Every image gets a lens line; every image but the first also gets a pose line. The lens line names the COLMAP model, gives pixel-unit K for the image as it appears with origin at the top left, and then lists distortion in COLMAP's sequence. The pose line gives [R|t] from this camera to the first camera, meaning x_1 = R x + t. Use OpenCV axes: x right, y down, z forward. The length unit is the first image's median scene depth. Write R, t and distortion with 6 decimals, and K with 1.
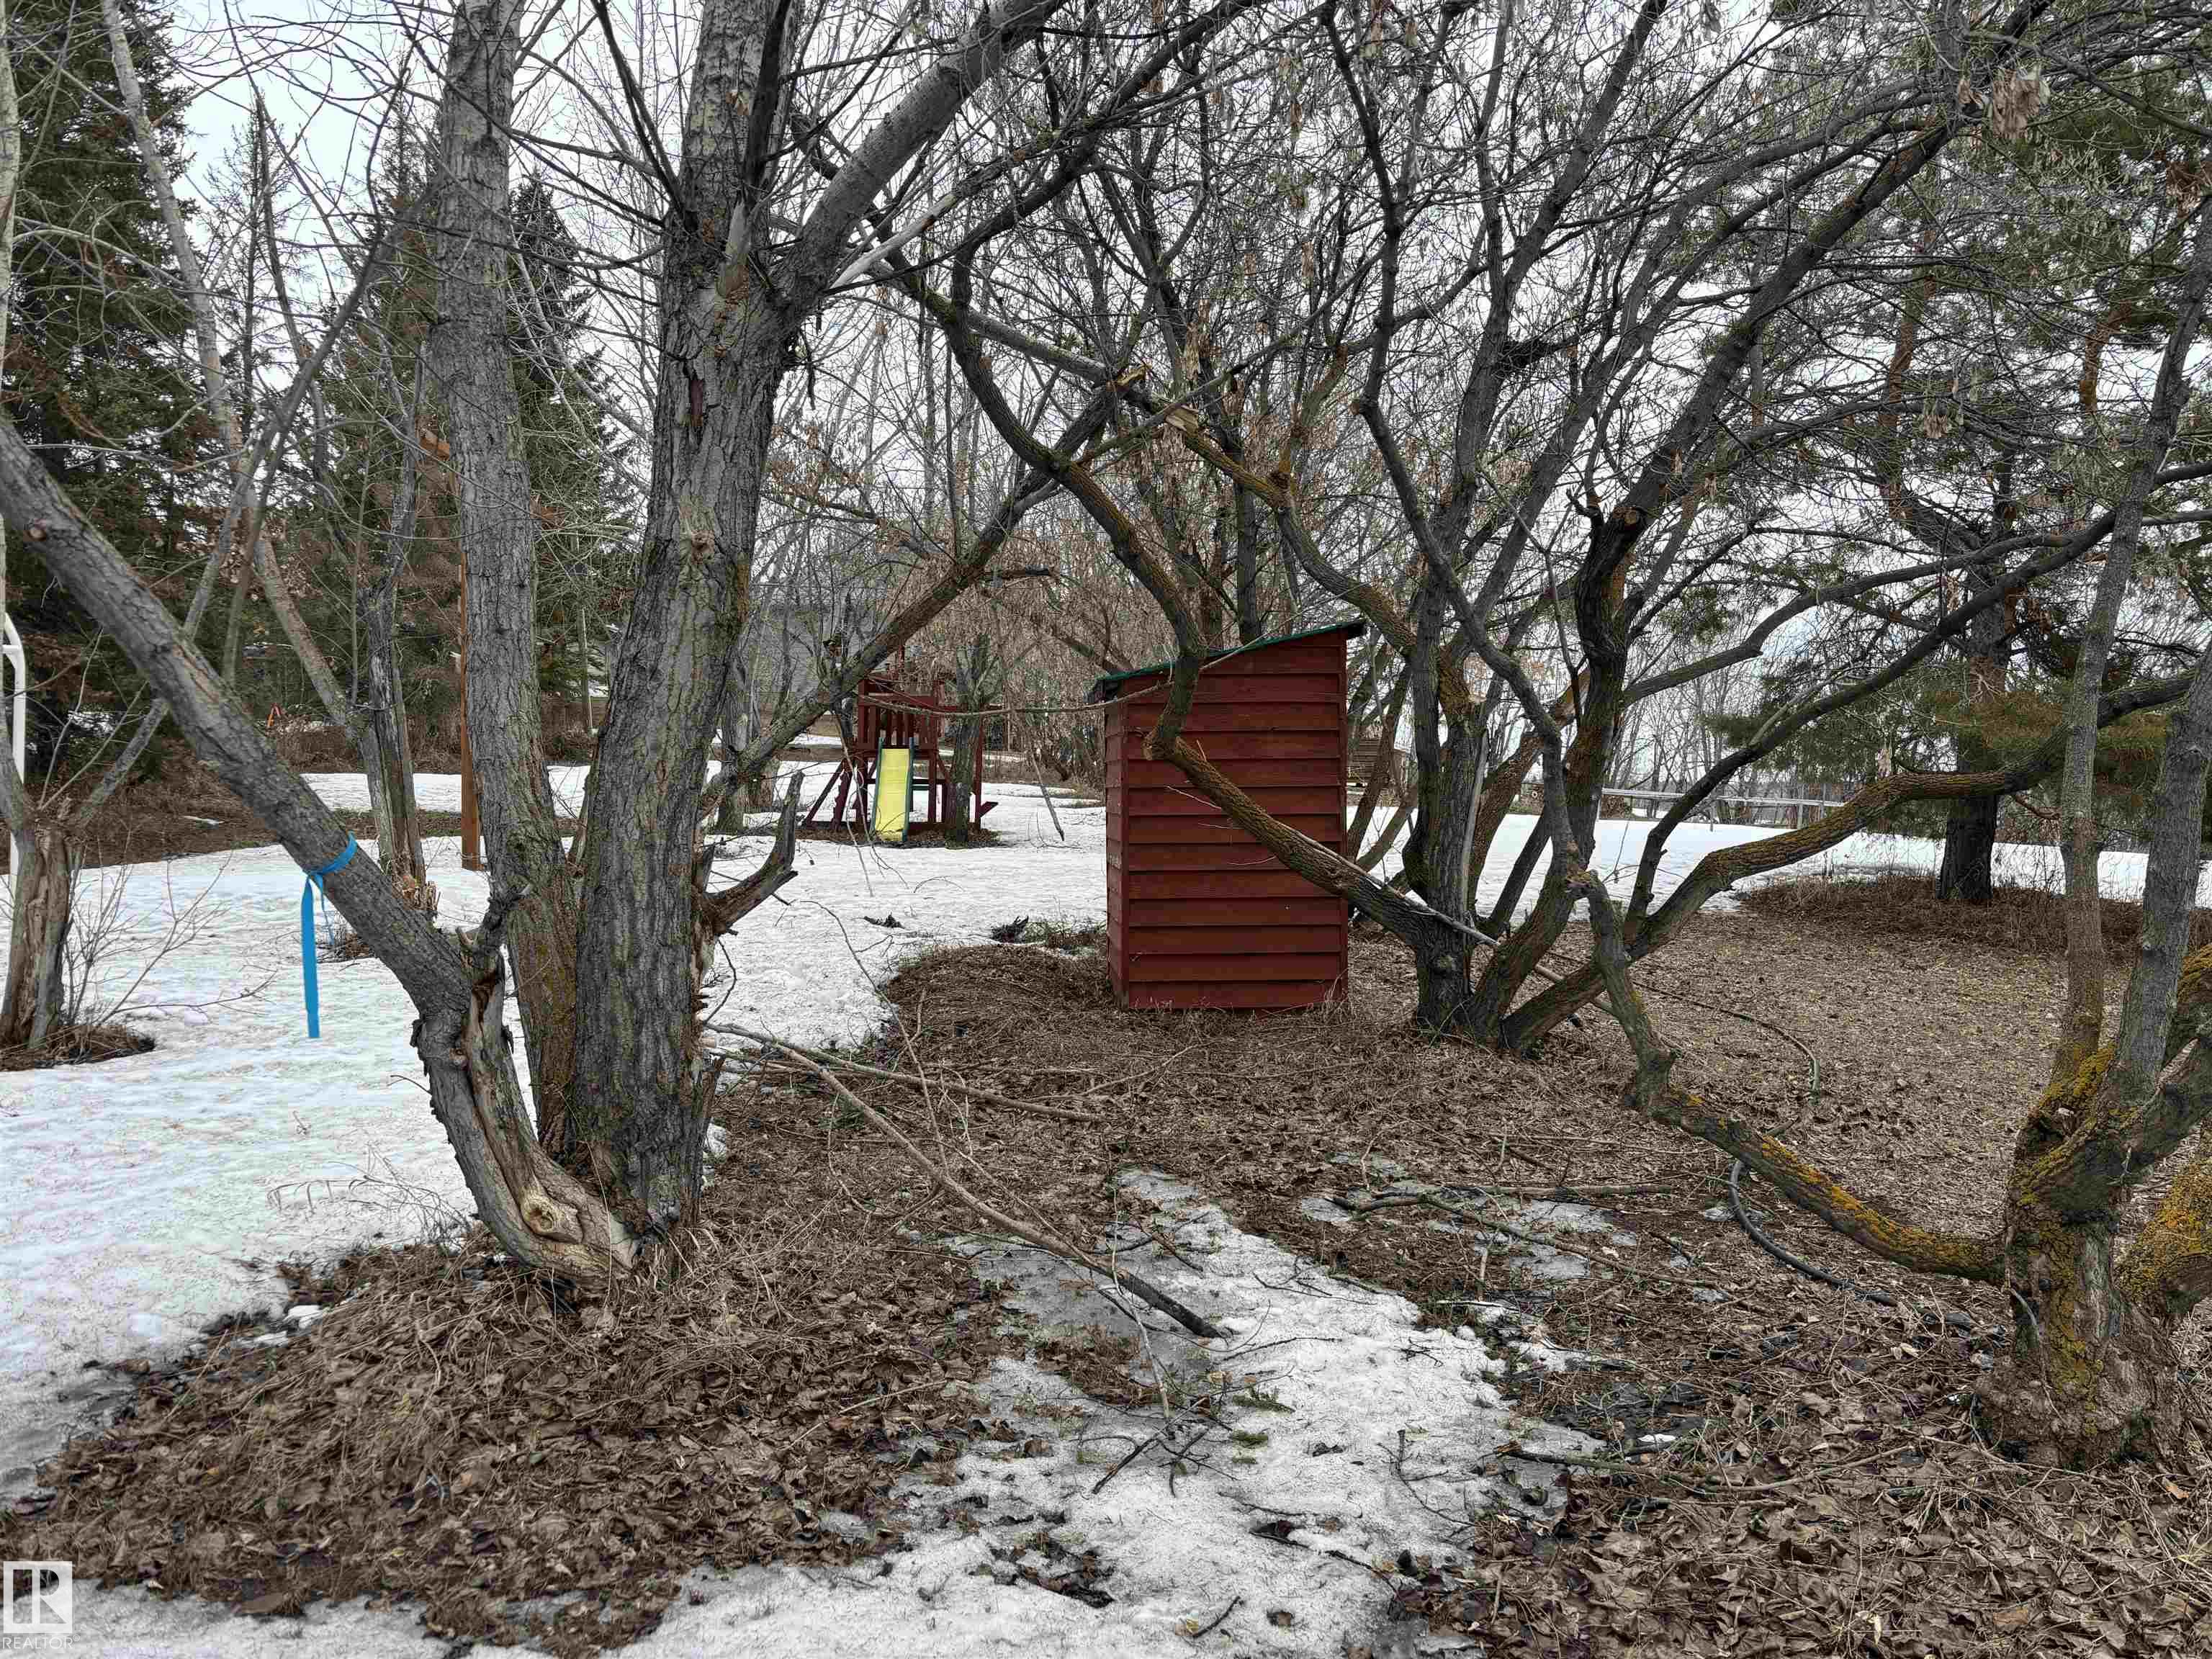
lens RADIAL K [[1690.1, 0, 1099.9], [0, 1690.1, 828.4], [0, 0, 1]] dist [0.042836, -0.045113]
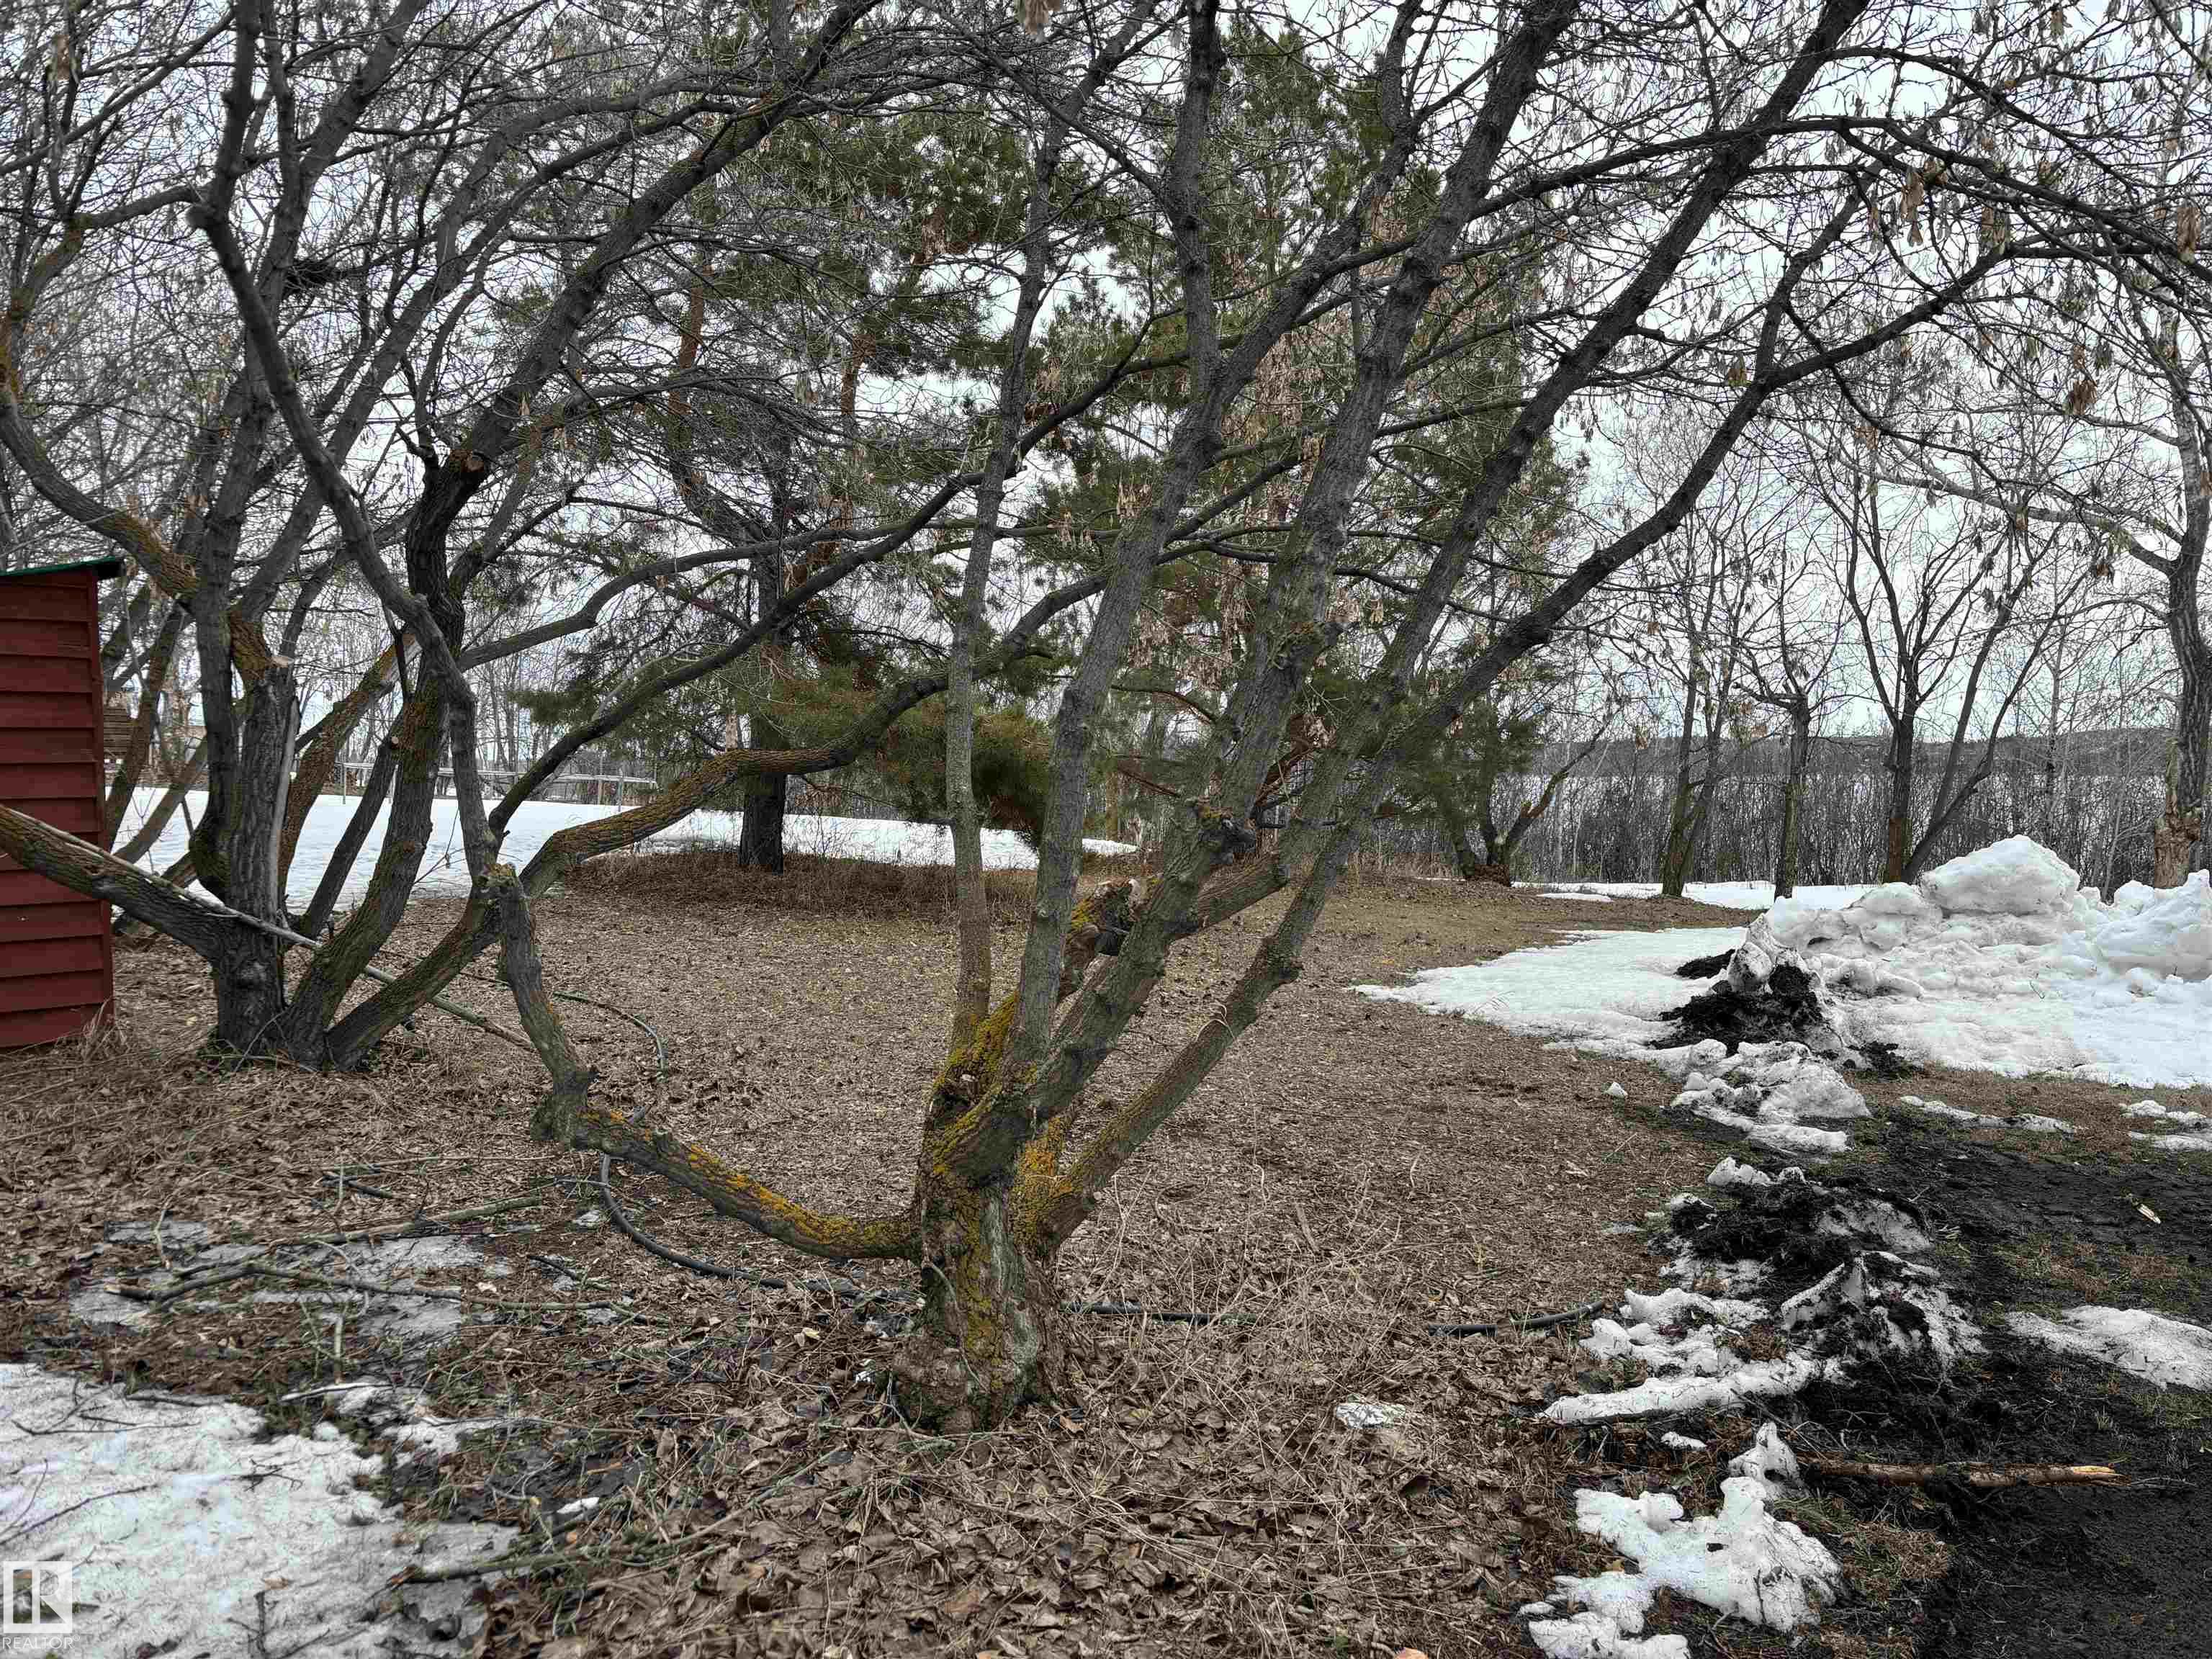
lens RADIAL K [[1690.1, 0, 1121.4], [0, 1690.1, 831.6], [0, 0, 1]] dist [0.042836, -0.045113]
pose [[0.767098, -0.028434, 0.640899, -0.007227], [0.018112, 0.999579, 0.022669, -0.002530], [-0.641274, -0.005781, 0.767290, 0.103542]]
